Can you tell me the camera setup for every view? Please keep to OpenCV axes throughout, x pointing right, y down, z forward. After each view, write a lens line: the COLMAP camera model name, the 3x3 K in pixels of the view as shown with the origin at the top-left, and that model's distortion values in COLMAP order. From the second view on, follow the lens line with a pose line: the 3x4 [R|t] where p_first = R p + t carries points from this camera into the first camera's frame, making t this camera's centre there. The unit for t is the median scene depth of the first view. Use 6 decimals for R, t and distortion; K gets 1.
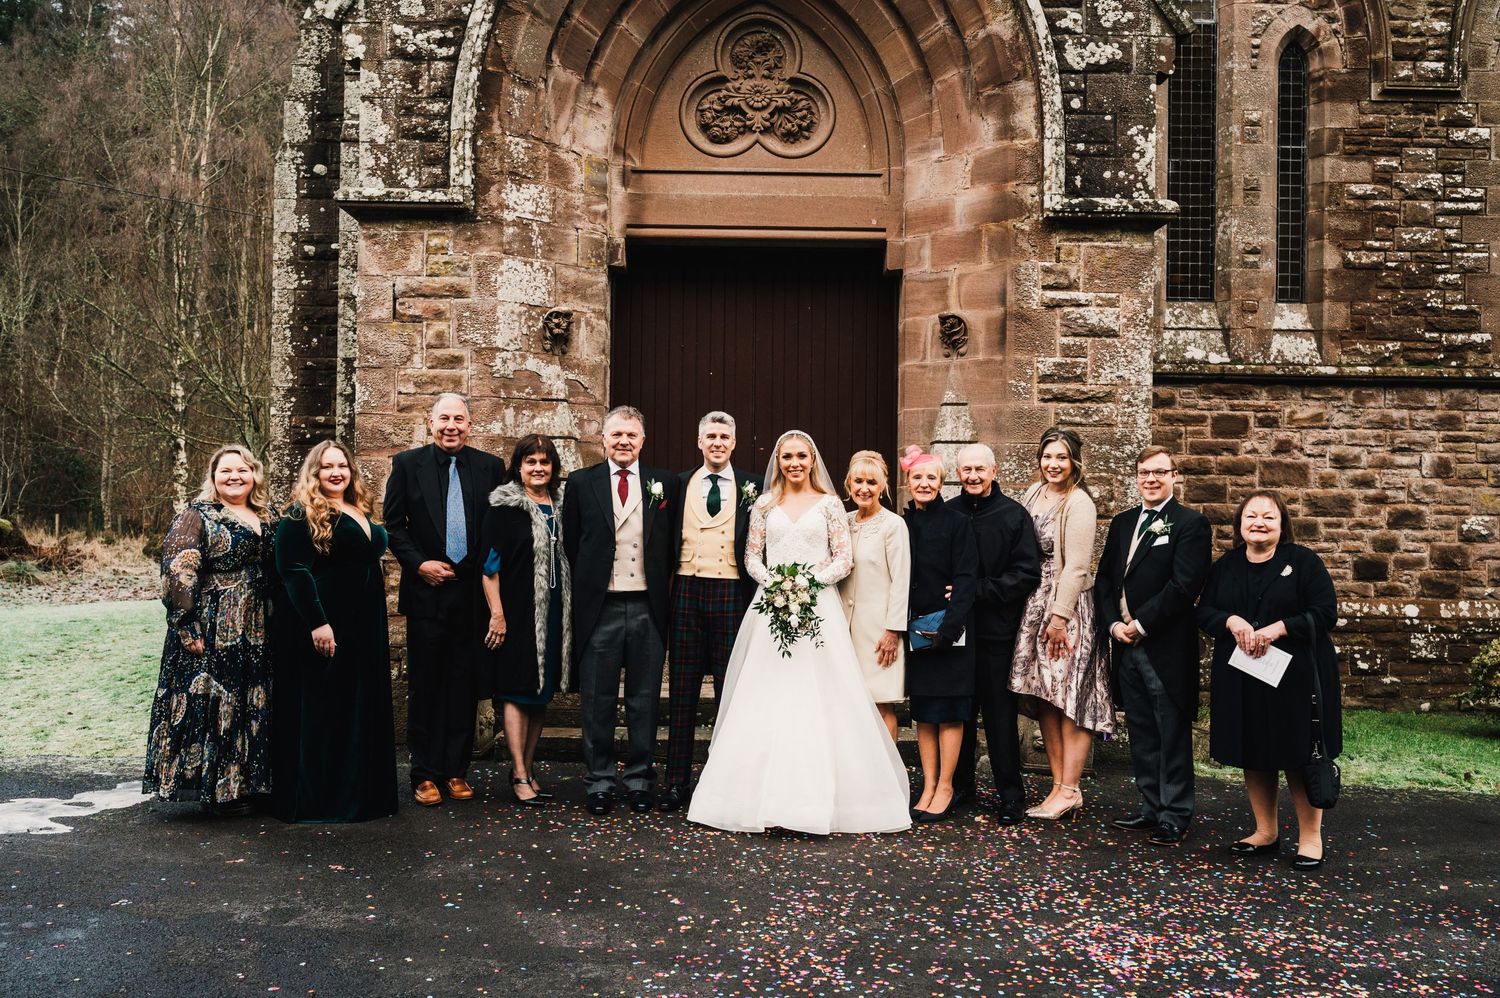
lens RADIAL K [[1427.8, 0, 749.3], [0, 1427.8, 500.7], [0, 0, 1]] dist [-0.000974, 0.000000]
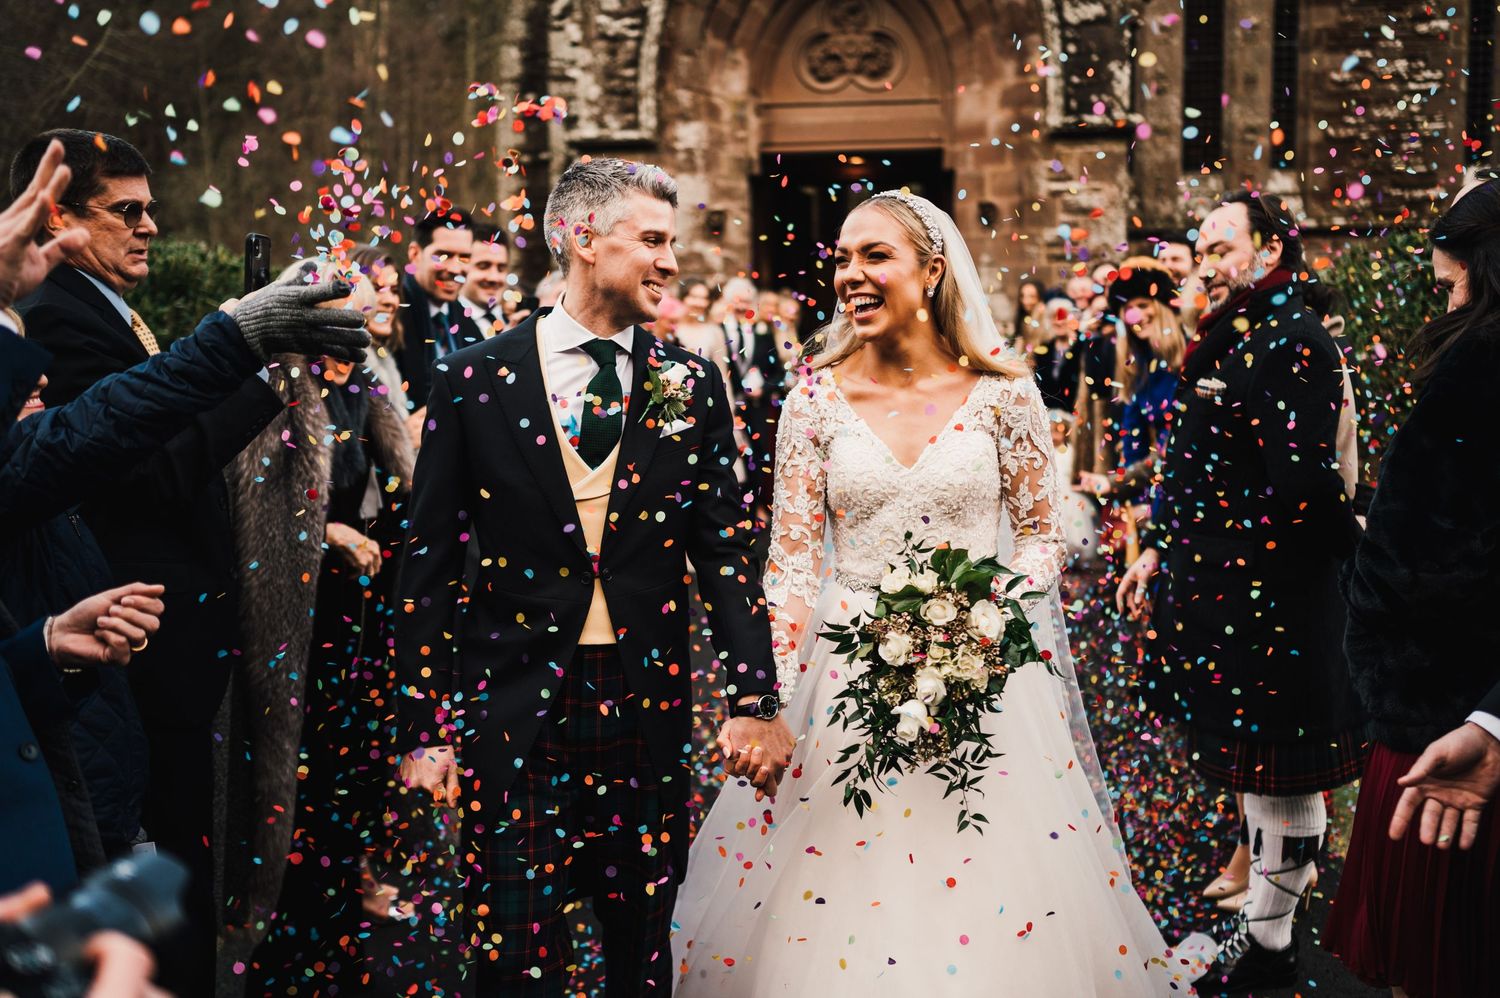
lens RADIAL K [[1427.8, 0, 745.7], [0, 1427.8, 501.7], [0, 0, 1]] dist [-0.000974, 0.000000]
pose [[0.994527, -0.015090, -0.103381, 0.044346], [0.025940, 0.994194, 0.104432, 0.013558], [0.101205, -0.106542, 0.989144, -0.474910]]
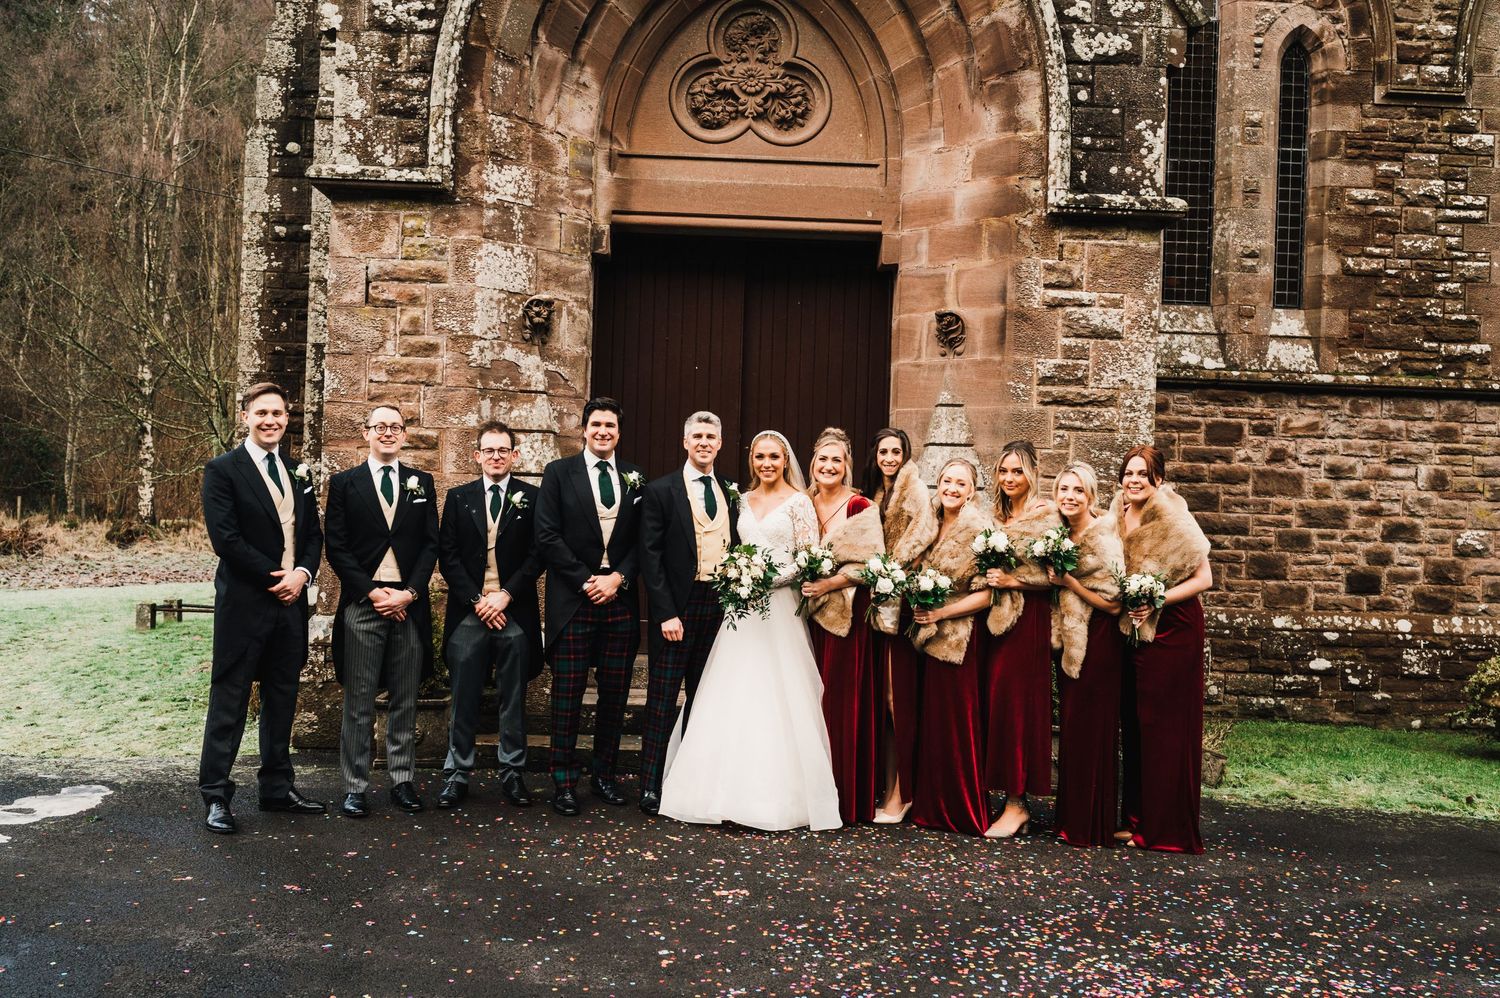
lens RADIAL K [[1427.8, 0, 747.2], [0, 1427.8, 499.3], [0, 0, 1]] dist [-0.000974, 0.000000]
pose [[0.999628, 0.020331, 0.018186, -0.008957], [-0.020367, 0.999791, 0.001813, -0.003176], [-0.018145, -0.002182, 0.999833, 0.040292]]
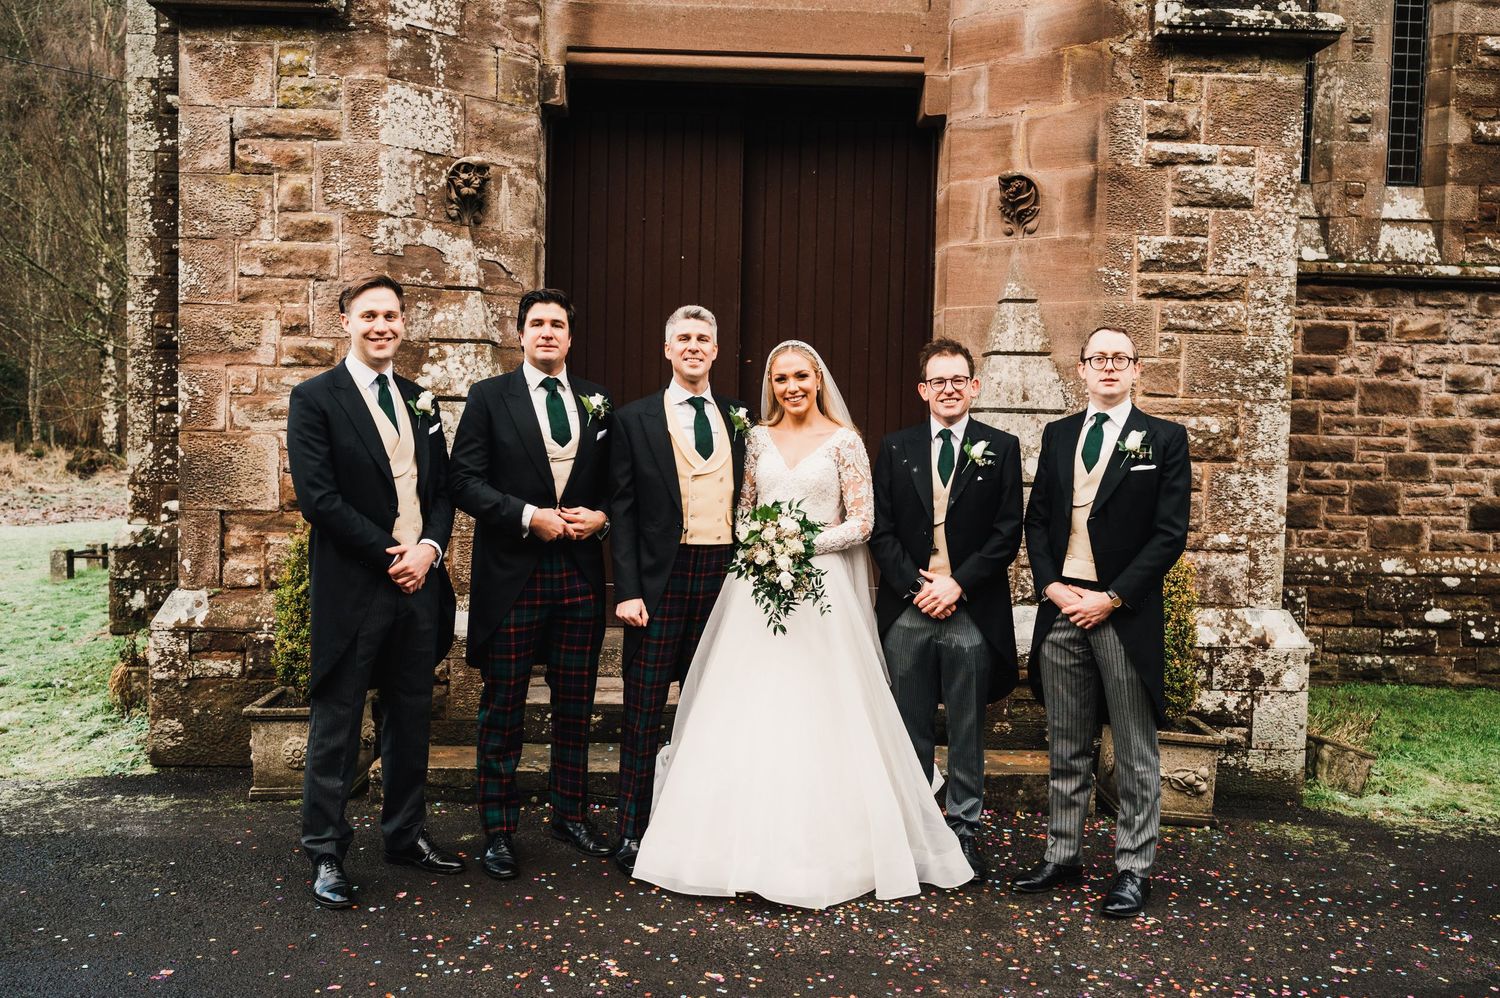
lens RADIAL K [[1427.8, 0, 747.8], [0, 1427.8, 505.3], [0, 0, 1]] dist [-0.000974, 0.000000]
pose [[0.999786, 0.008993, 0.018625, -0.005950], [-0.010152, 0.997956, 0.063089, -0.008320], [-0.018020, -0.063264, 0.997834, 0.271910]]
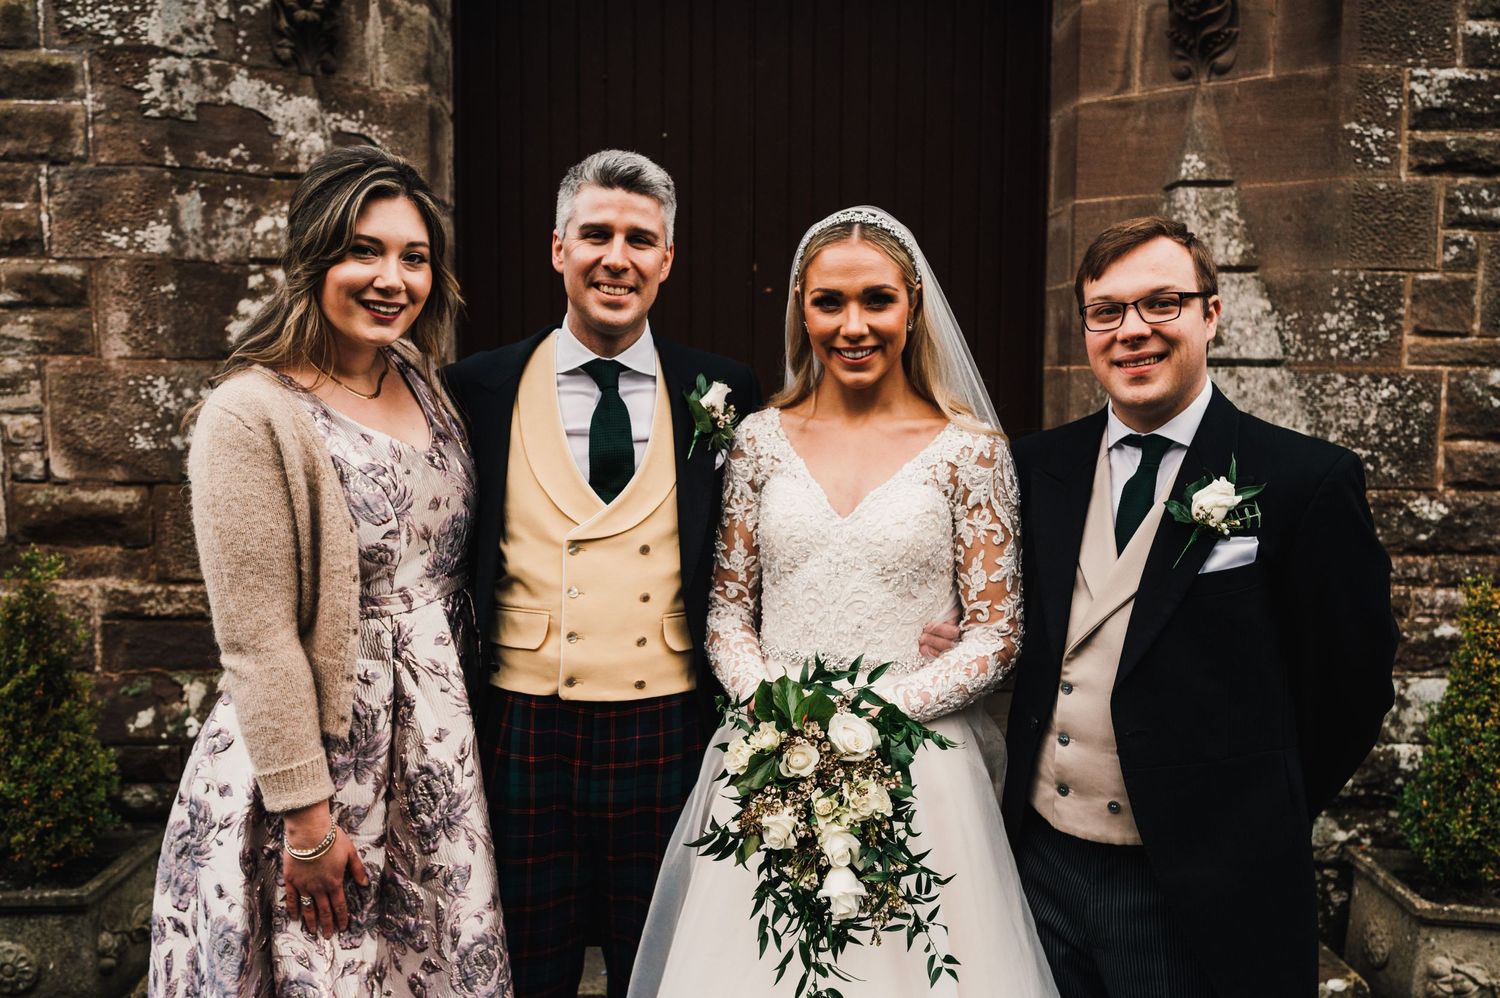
lens RADIAL K [[1427.8, 0, 748.1], [0, 1427.8, 505.7], [0, 0, 1]] dist [-0.000974, 0.000000]
pose [[0.999941, -0.005619, 0.009297, -0.003531], [0.004635, 0.994707, 0.102646, -0.013569], [-0.009824, -0.102597, 0.994675, 0.540615]]
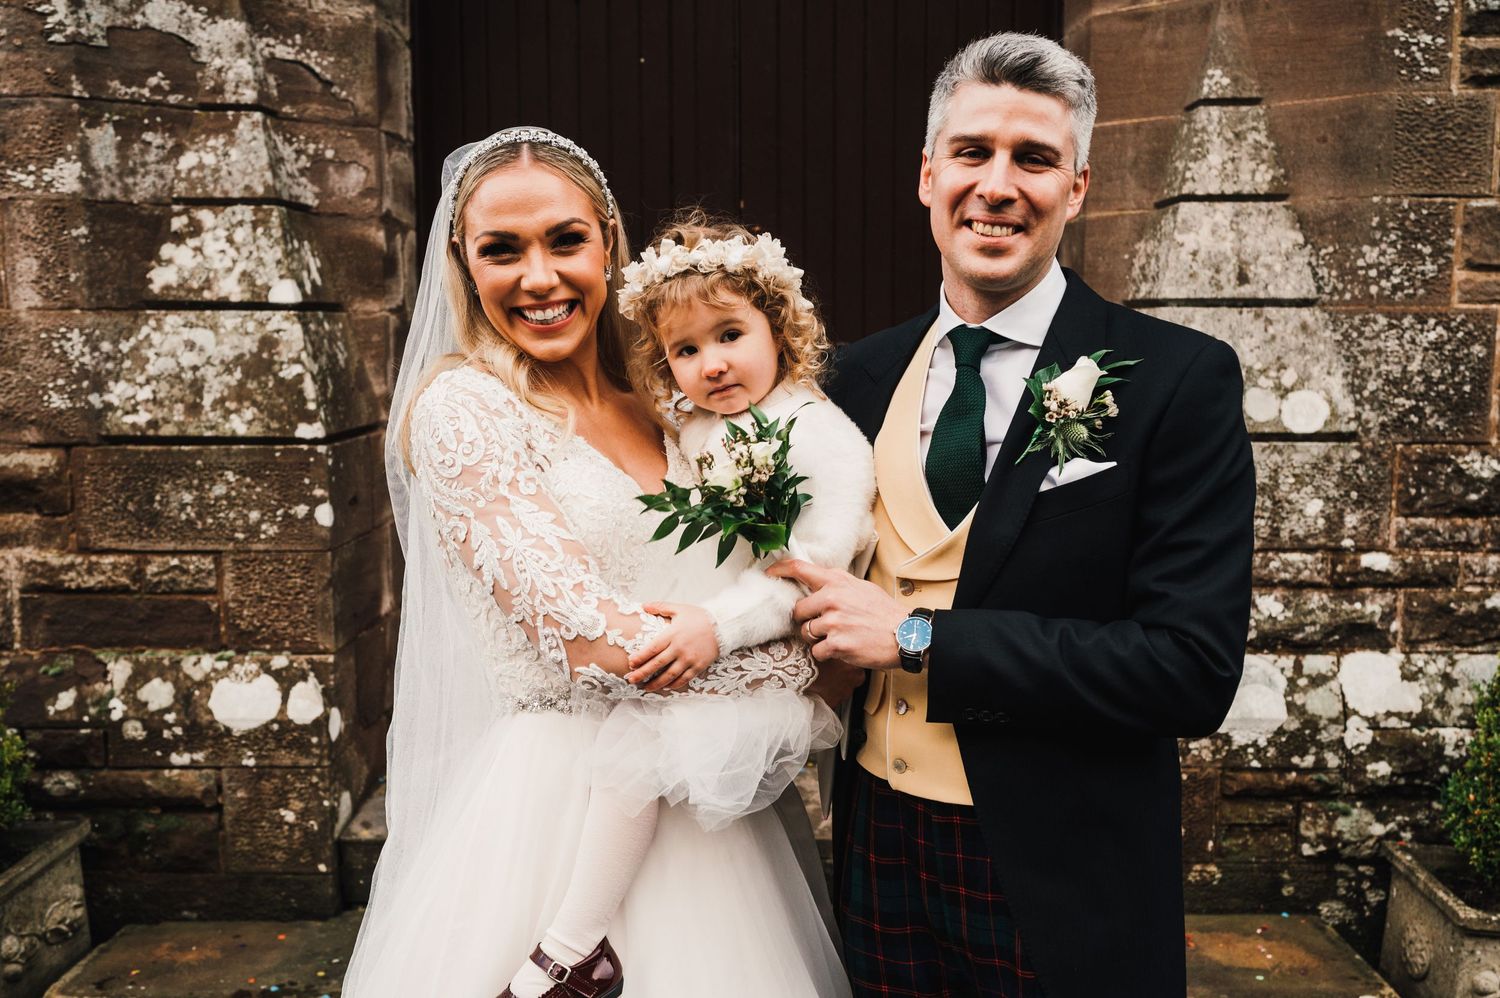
lens RADIAL K [[1427.8, 0, 753.7], [0, 1427.8, 497.4], [0, 0, 1]] dist [-0.000974, 0.000000]
pose [[0.999649, -0.010583, -0.024268, 0.019439], [0.013703, 0.991126, 0.132217, -0.012376], [0.022654, -0.132503, 0.990924, 0.580598]]
